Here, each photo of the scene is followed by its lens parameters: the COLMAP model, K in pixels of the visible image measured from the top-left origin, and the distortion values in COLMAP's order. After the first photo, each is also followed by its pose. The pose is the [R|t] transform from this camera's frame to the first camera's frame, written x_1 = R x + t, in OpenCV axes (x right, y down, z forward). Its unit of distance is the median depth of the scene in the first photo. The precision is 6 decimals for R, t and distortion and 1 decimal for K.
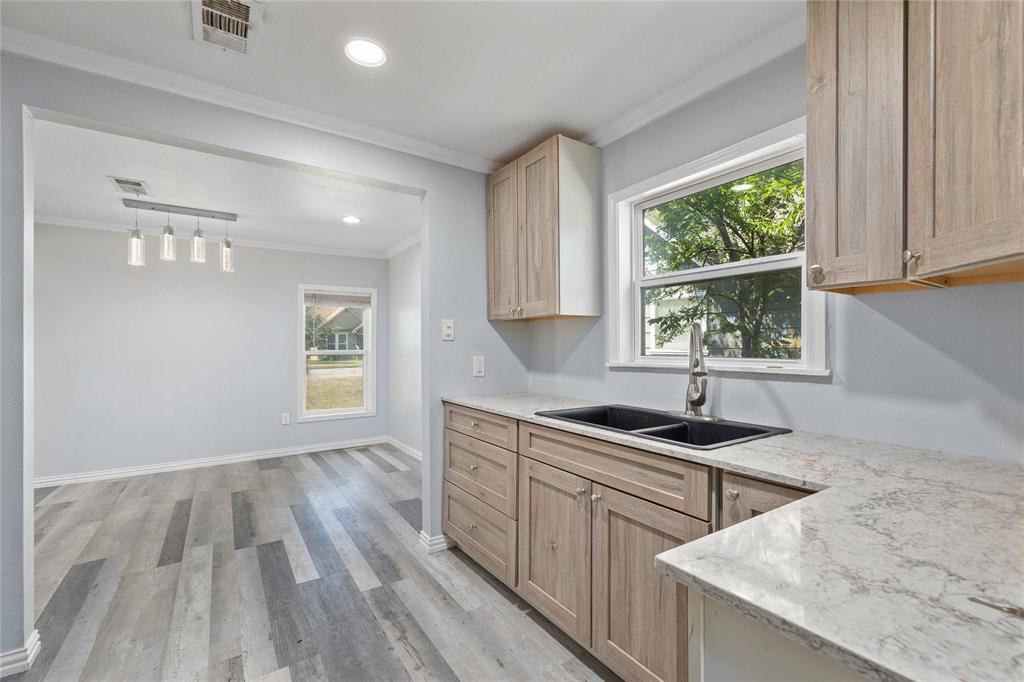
lens RADIAL K [[435.6, 0, 510.0], [0, 435.6, 340.0], [0, 0, 1]] dist [-0.000393, -0.000138]
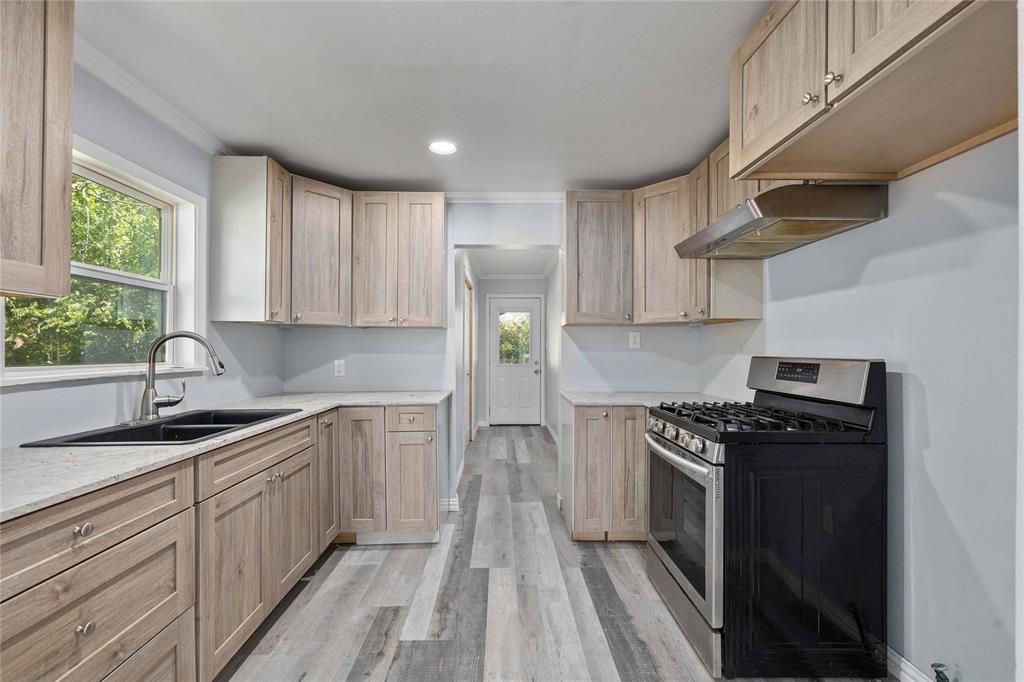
lens RADIAL K [[435.6, 0, 511.1], [0, 435.6, 347.5], [0, 0, 1]] dist [-0.000393, -0.000138]
pose [[-0.843189, 0.002652, 0.537611, -0.609871], [-0.007245, 0.999841, -0.016296, 0.013324], [-0.537569, -0.017636, -0.843035, 1.028148]]
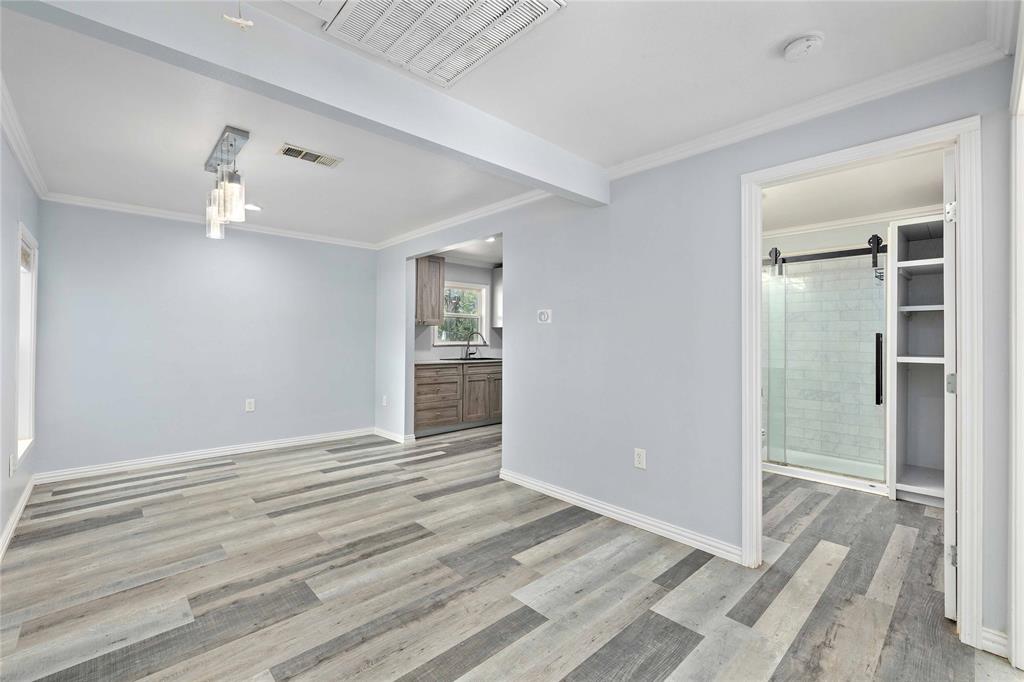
lens RADIAL K [[435.6, 0, 512.2], [0, 435.6, 337.6], [0, 0, 1]] dist [-0.000393, -0.000138]
pose [[-0.170236, 0.004333, 0.985394, -2.207152], [-0.019979, 0.999770, -0.007847, 0.025280], [-0.985201, -0.021023, -0.170110, 0.911456]]
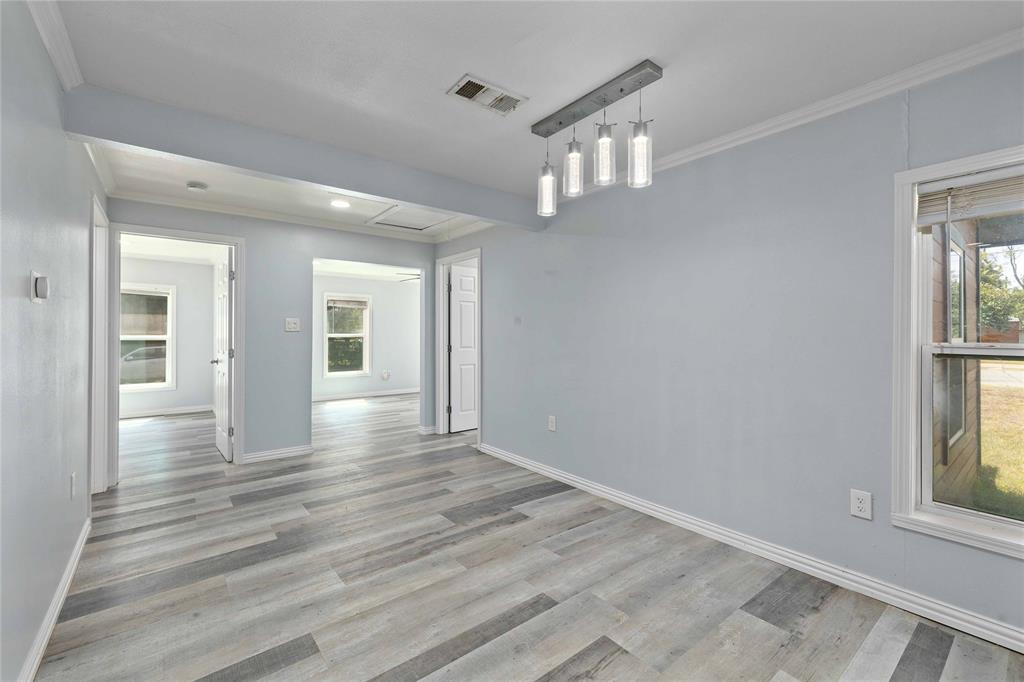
lens RADIAL K [[435.6, 0, 511.9], [0, 435.6, 333.3], [0, 0, 1]] dist [-0.000393, -0.000138]
pose [[0.085294, 0.000720, -0.996356, -0.238735], [0.012725, 0.999917, 0.001812, 0.021317], [0.996275, -0.012833, 0.085278, 1.202429]]
